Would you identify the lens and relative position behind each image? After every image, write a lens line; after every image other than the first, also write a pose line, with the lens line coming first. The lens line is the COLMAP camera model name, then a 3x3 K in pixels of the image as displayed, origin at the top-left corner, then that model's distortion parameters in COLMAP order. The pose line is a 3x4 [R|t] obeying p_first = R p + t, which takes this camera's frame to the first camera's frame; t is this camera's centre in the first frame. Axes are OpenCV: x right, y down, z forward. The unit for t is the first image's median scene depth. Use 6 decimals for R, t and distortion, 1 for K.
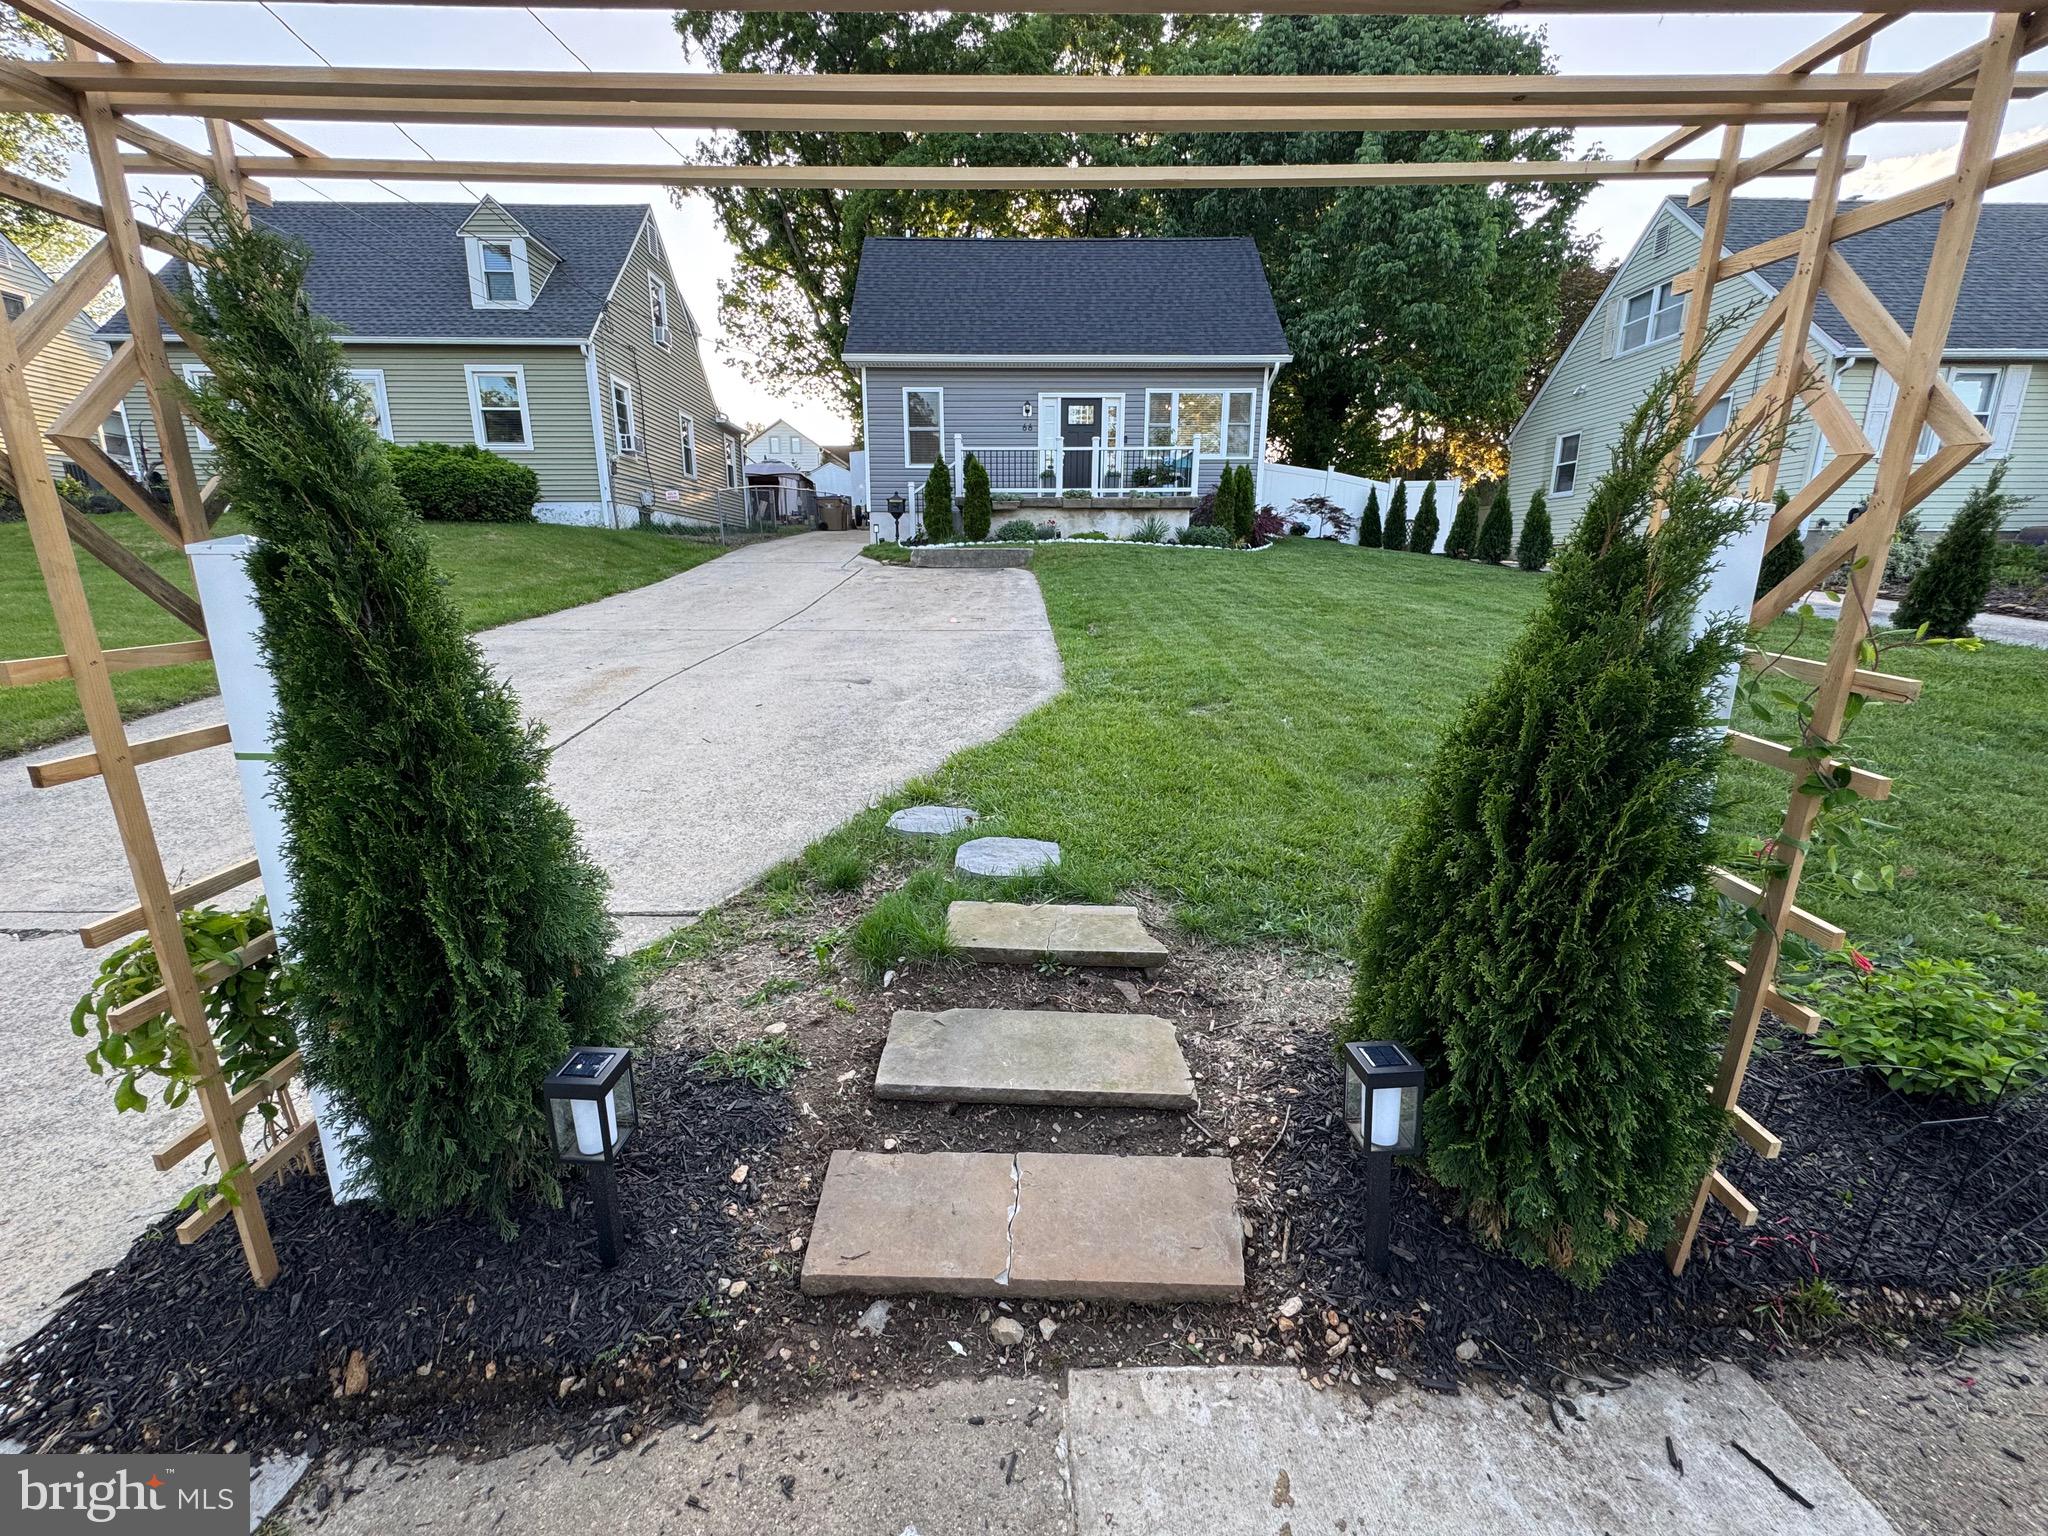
lens RADIAL K [[814.3, 0, 1024.0], [0, 814.3, 768.0], [0, 0, 1]] dist [0.001348, -0.000472]
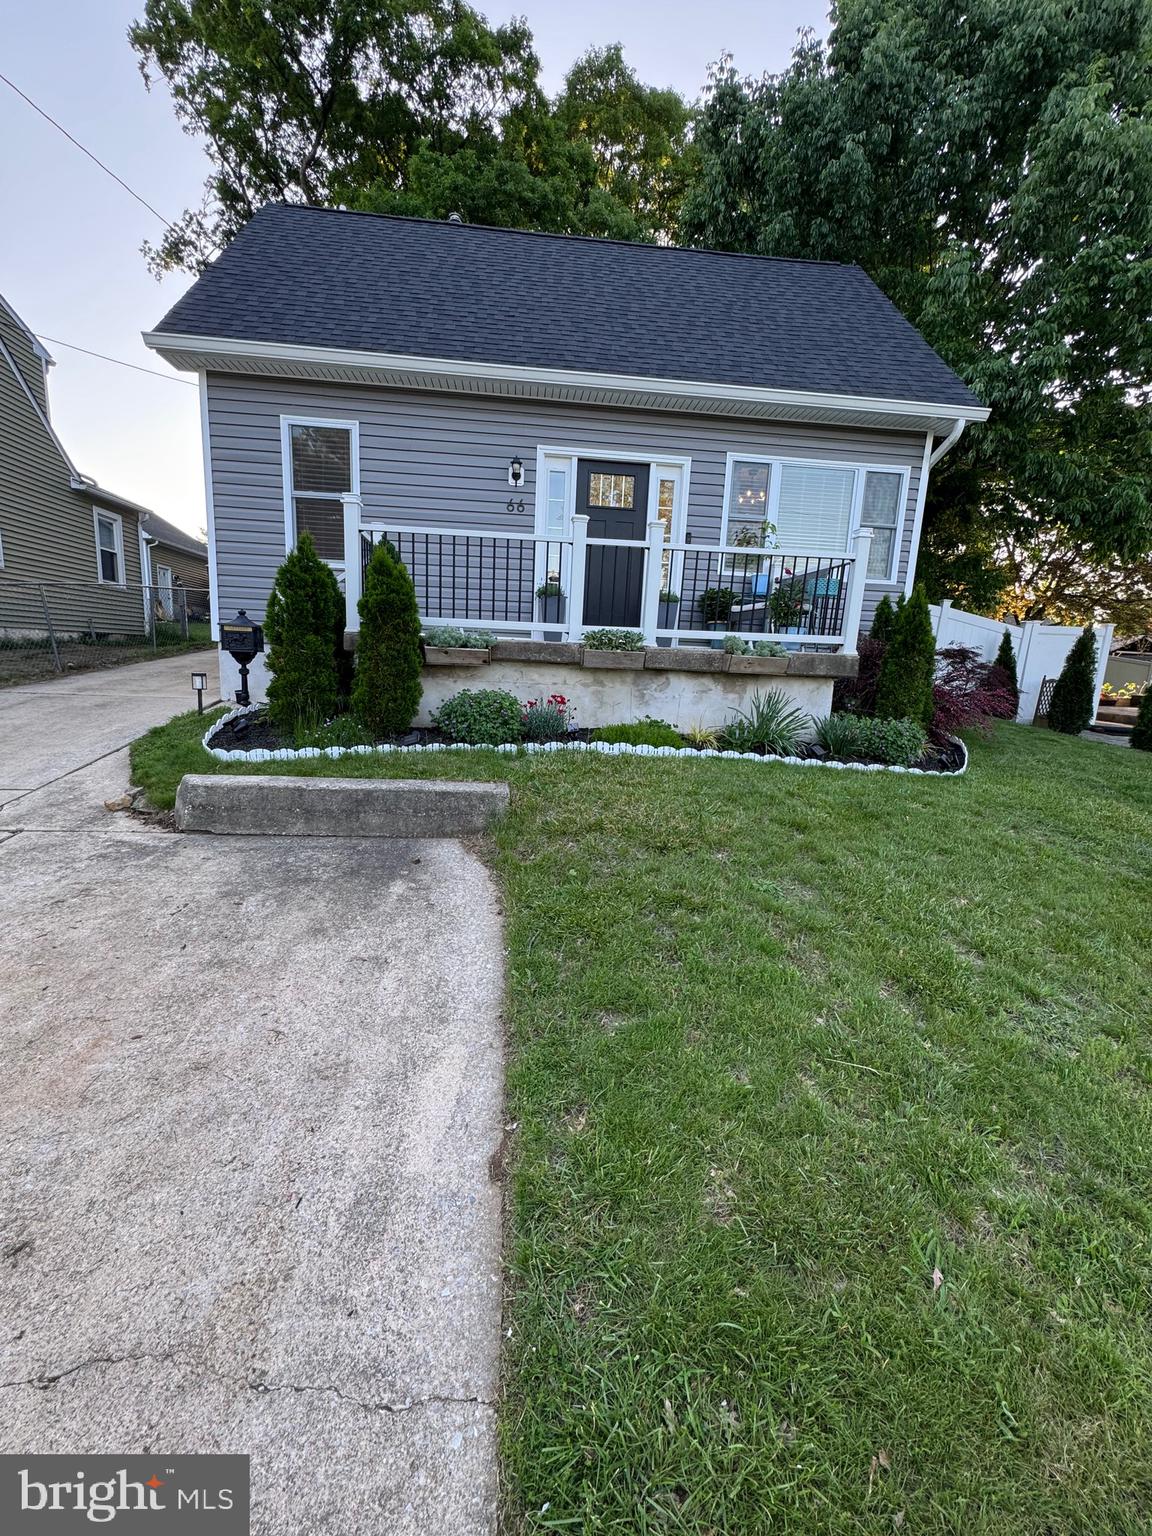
lens RADIAL K [[604.9, 0, 581.6], [0, 604.9, 768.3], [0, 0, 1]] dist [-0.000719, 0.000315]
pose [[0.995545, 0.028108, 0.090005, 0.018055], [-0.023487, 0.998372, -0.051987, -0.238459], [-0.091320, 0.049642, 0.994584, 0.646579]]
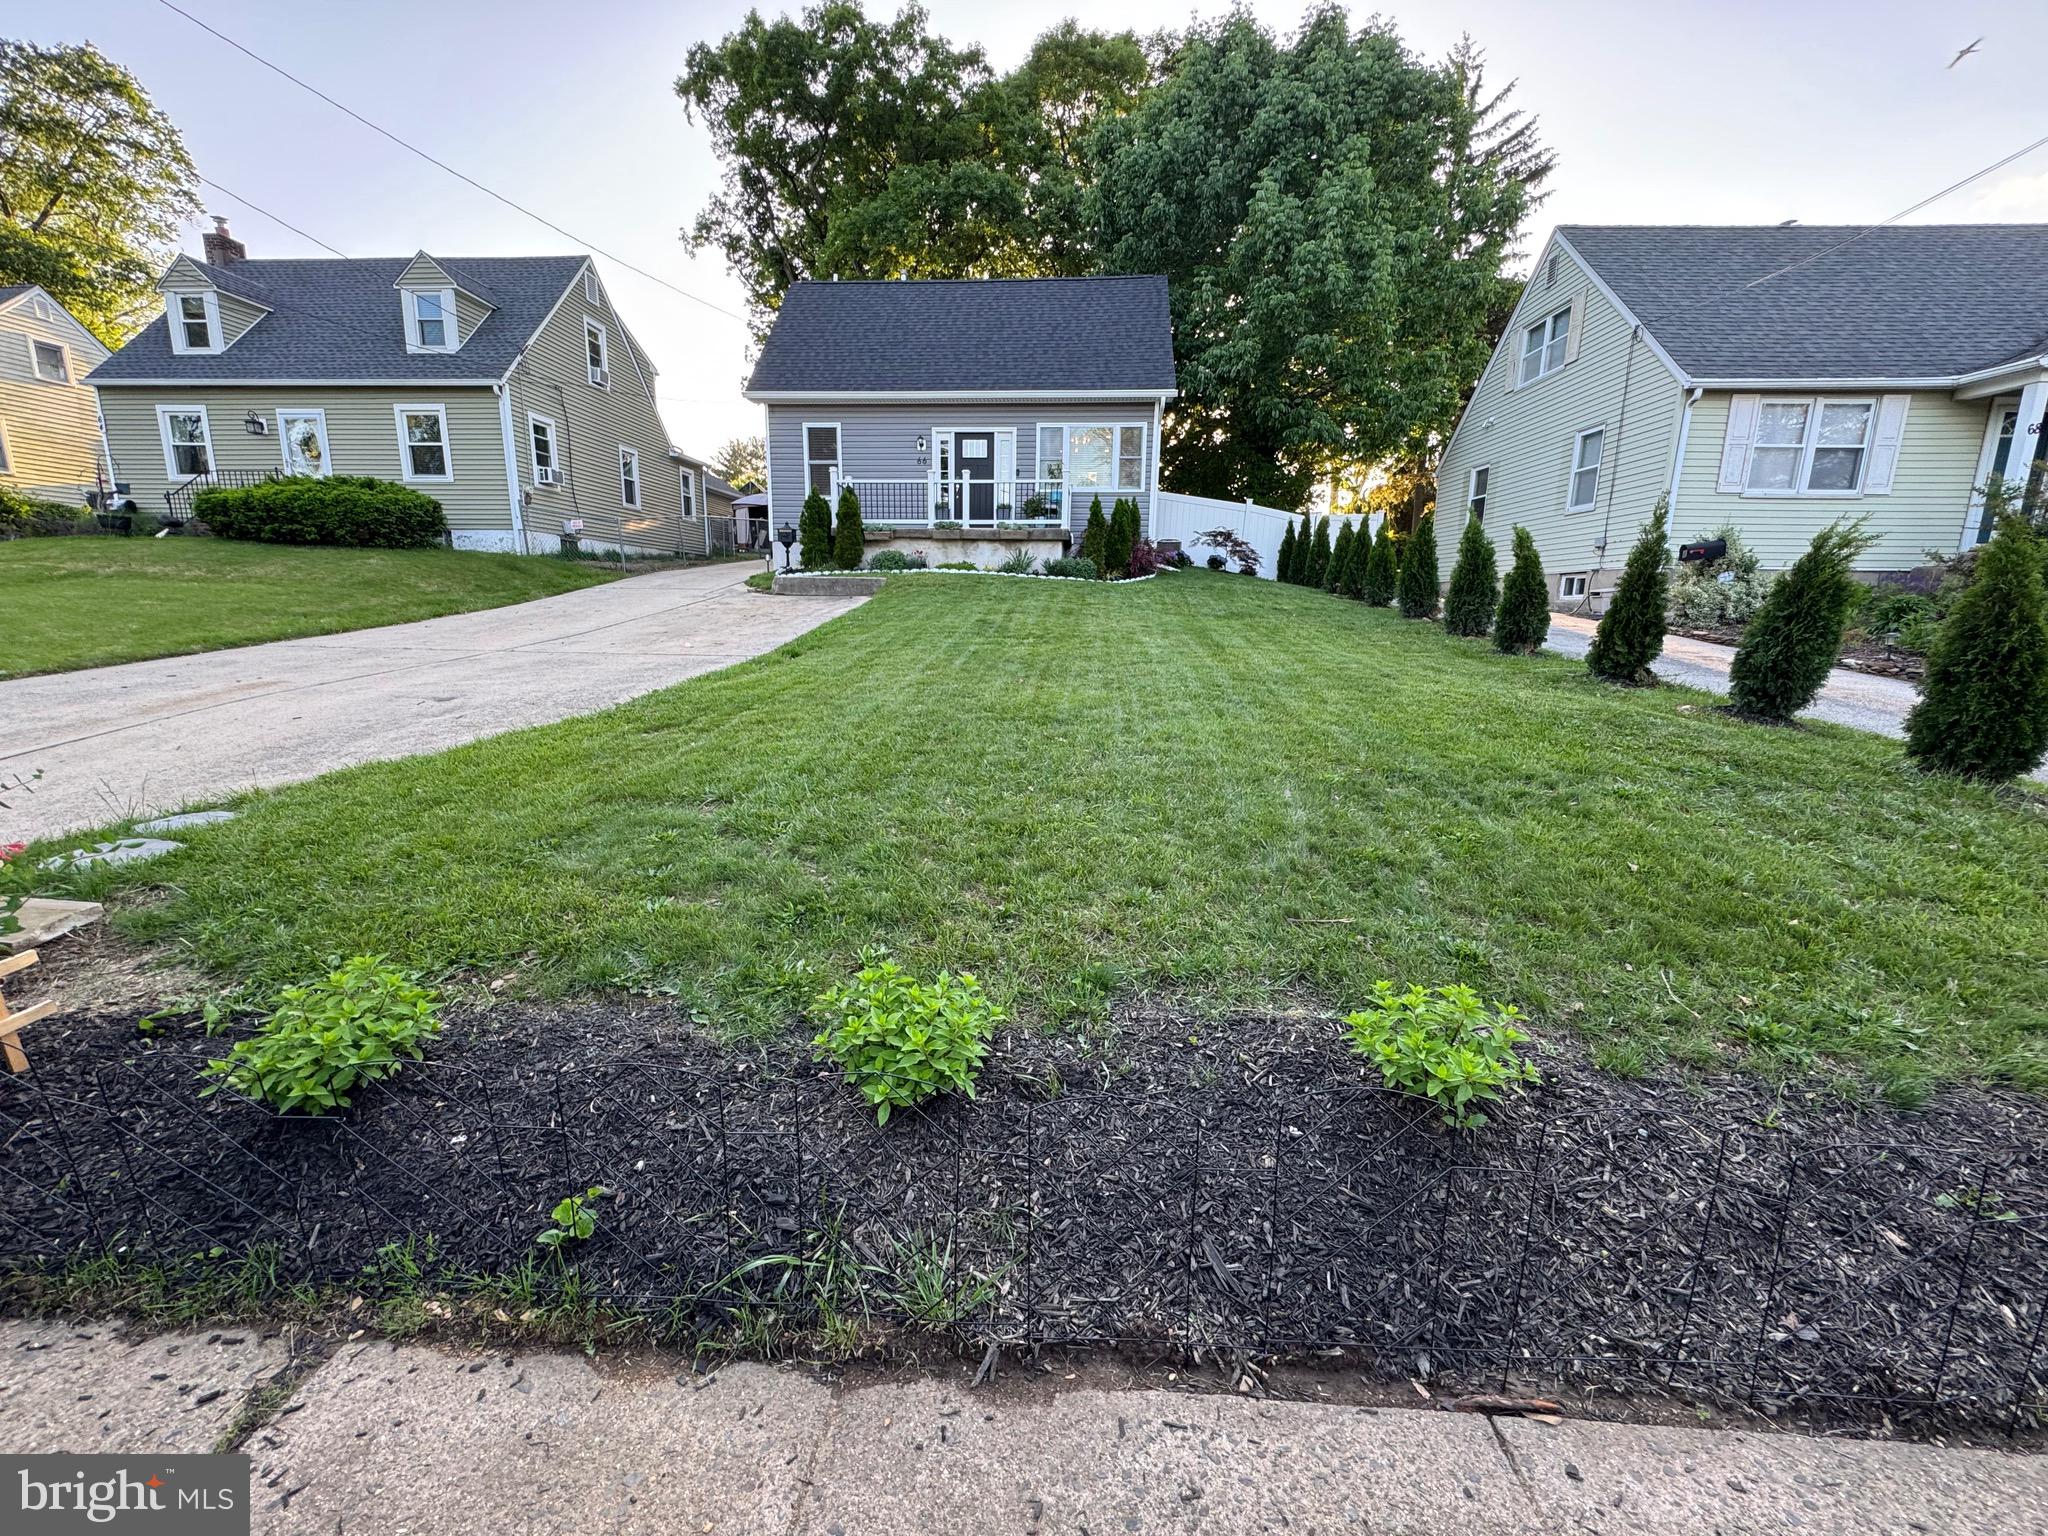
lens RADIAL K [[814.3, 0, 1024.0], [0, 814.3, 768.0], [0, 0, 1]] dist [0.001348, -0.000472]
pose [[0.996174, 0.030404, -0.081930, 0.247290], [-0.033186, 0.998910, -0.032818, -0.002780], [0.080843, 0.035411, 0.996098, 0.003424]]
